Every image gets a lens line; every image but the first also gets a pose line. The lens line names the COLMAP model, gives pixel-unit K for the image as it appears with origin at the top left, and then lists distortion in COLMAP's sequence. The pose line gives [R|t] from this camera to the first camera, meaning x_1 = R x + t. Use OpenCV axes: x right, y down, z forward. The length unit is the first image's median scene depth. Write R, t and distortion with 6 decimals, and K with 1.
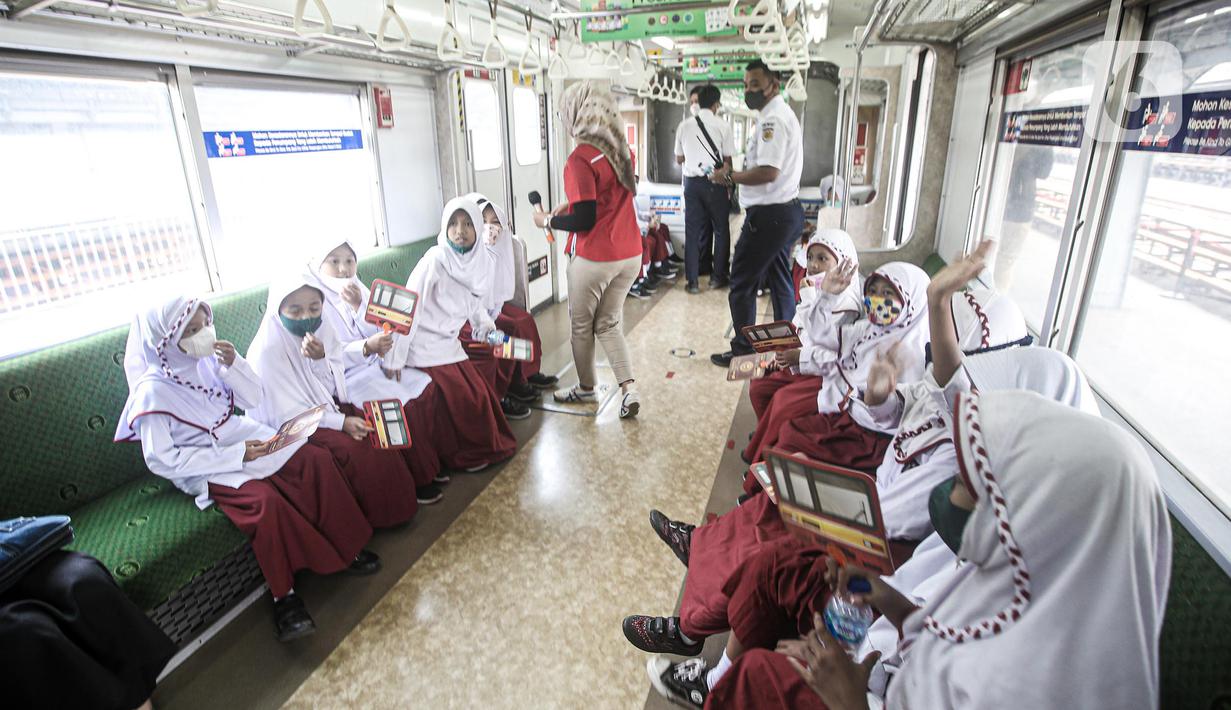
lens RADIAL K [[674.4, 0, 617.4], [0, 674.4, 360.8], [0, 0, 1]] dist [-0.001355, -0.000184]
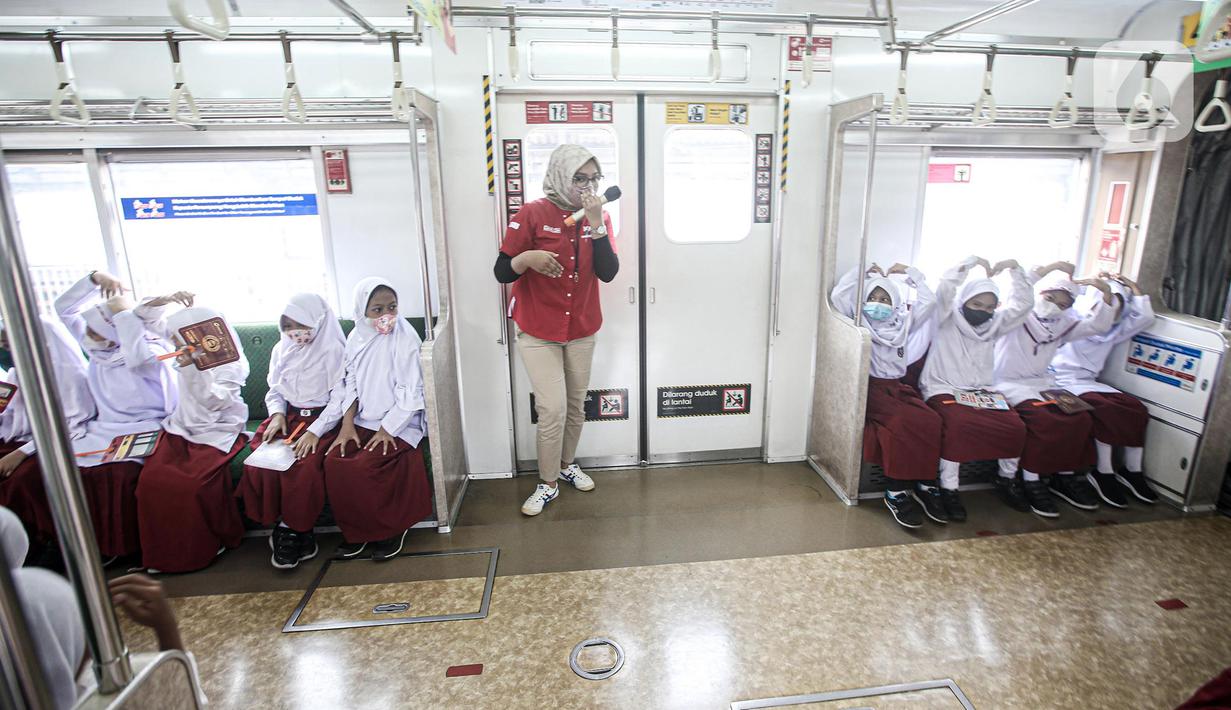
lens RADIAL K [[613.6, 0, 611.7], [0, 613.6, 342.3], [0, 0, 1]] dist [-0.030419, 0.000093]
pose [[0.375932, 0.233294, -0.896799, 0.659086], [-0.298016, 0.946812, 0.121379, -0.421149], [0.877418, 0.221630, 0.425463, 1.180303]]
